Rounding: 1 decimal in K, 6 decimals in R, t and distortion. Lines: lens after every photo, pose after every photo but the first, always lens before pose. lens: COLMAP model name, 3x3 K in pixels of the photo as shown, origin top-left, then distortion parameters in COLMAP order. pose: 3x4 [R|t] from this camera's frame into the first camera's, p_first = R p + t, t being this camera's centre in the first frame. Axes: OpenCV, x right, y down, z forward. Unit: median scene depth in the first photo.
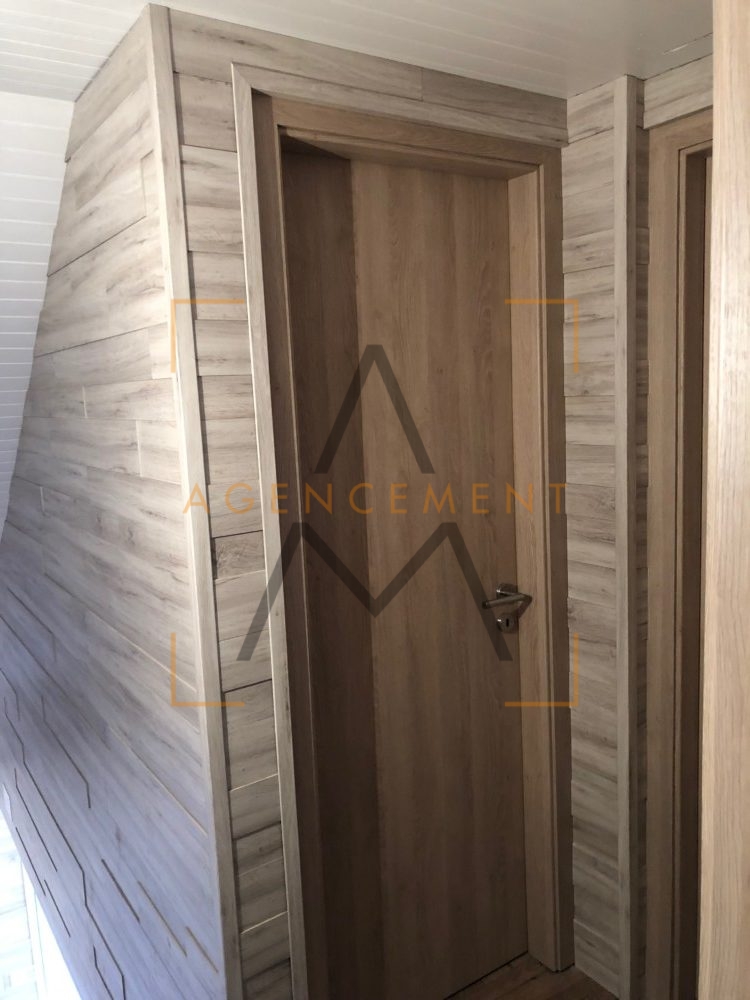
lens RADIAL K [[828.4, 0, 385.0], [0, 828.4, 494.3], [0, 0, 1]] dist [0.024533, -0.030819]
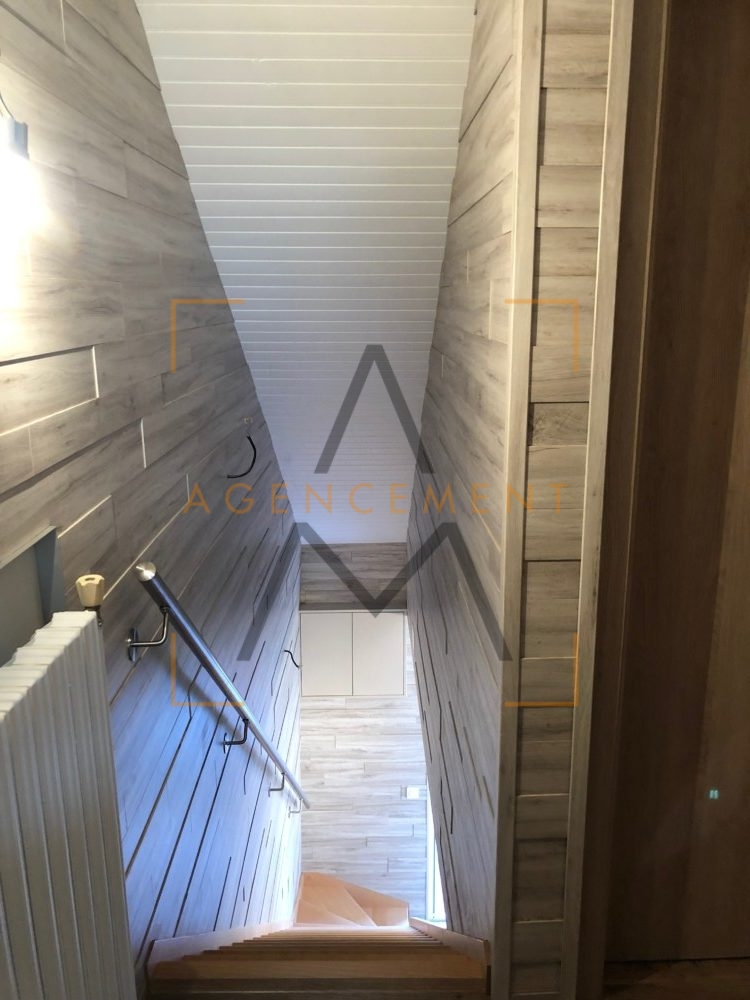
lens RADIAL K [[828.4, 0, 375.2], [0, 828.4, 502.3], [0, 0, 1]] dist [0.024533, -0.030819]
pose [[0.835619, 0.169968, -0.522352, 0.159989], [-0.104071, 0.982689, 0.153273, 0.036859], [0.539361, -0.073716, 0.838842, 0.079390]]
